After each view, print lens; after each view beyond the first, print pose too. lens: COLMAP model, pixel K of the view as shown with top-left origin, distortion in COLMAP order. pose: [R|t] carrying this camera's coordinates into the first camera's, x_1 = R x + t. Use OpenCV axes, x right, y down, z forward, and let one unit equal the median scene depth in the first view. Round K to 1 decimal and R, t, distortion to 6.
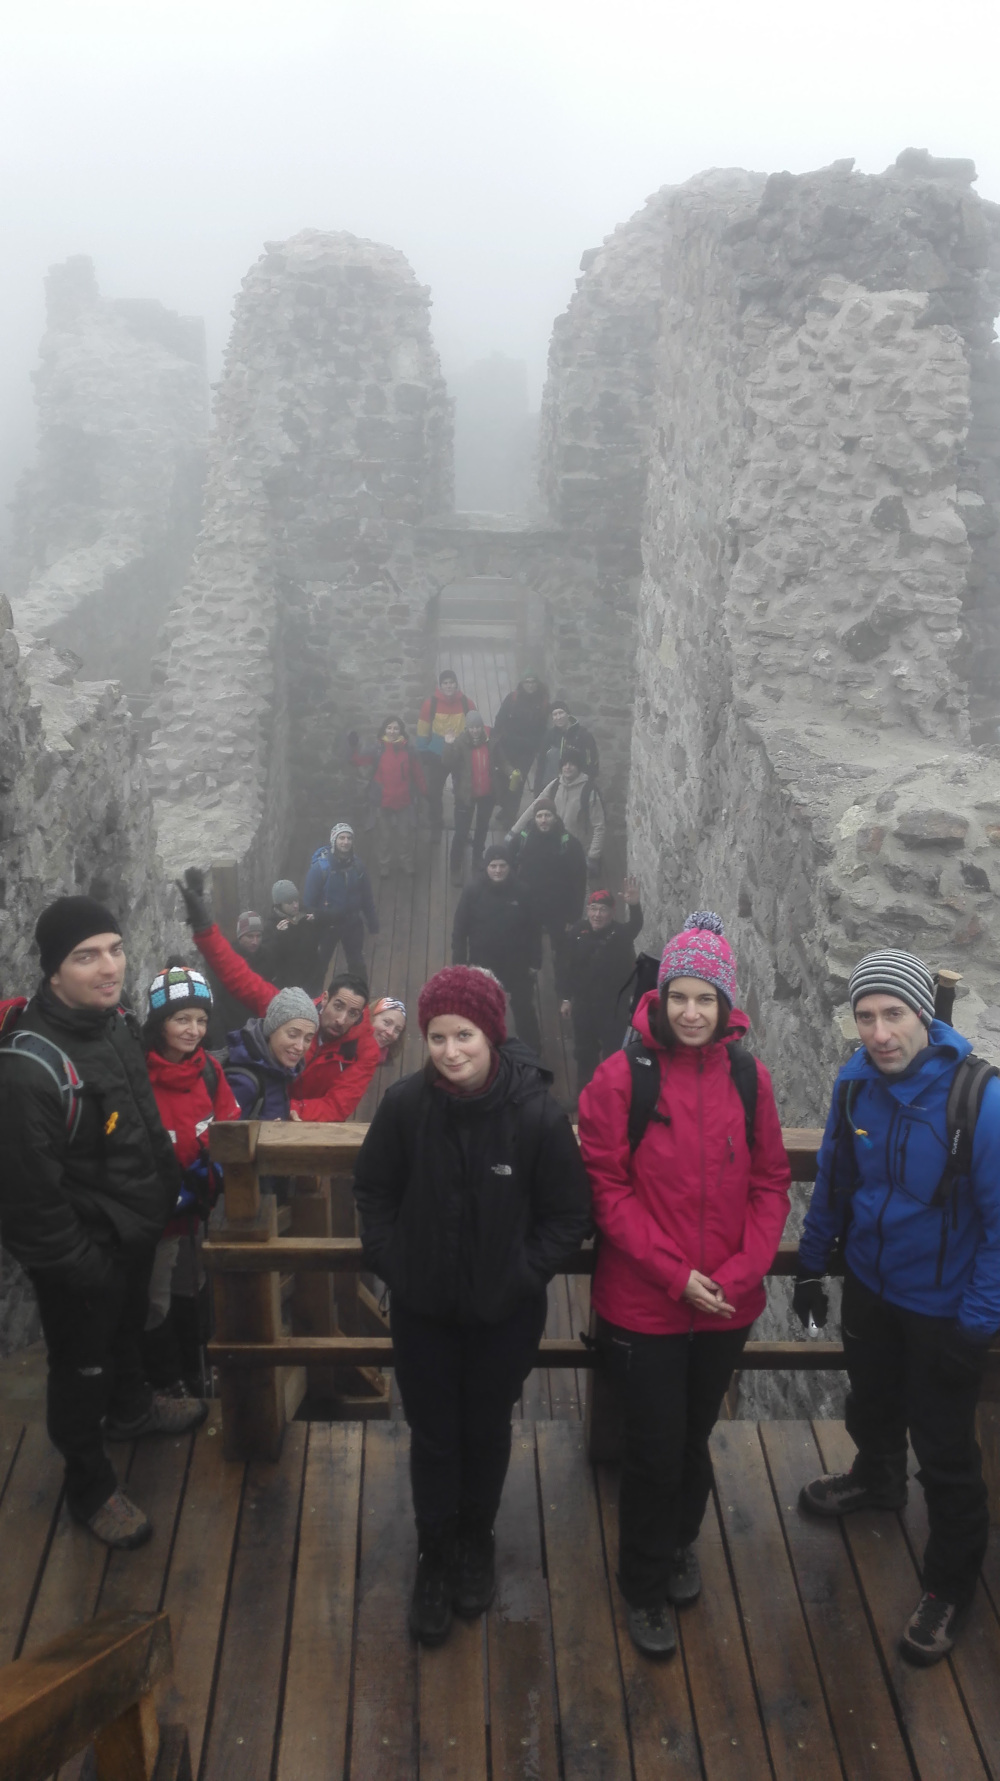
lens RADIAL K [[1436.6, 0, 500.0], [0, 1436.6, 890.5], [0, 0, 1]] dist [0.167722, -0.377219]
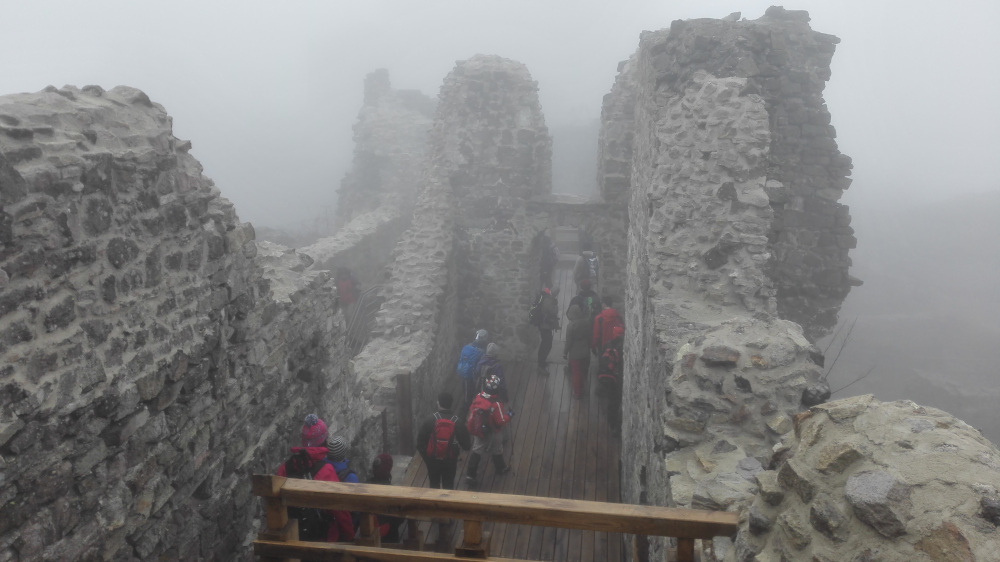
lens RADIAL K [[806.6, 0, 500.0], [0, 806.6, 281.0], [0, 0, 1]] dist [0.167722, -0.377219]
pose [[0.988223, 0.025349, -0.150908, 0.124207], [-0.048147, 0.987605, -0.149396, 0.021468], [0.145250, 0.154902, 0.977194, -0.036386]]
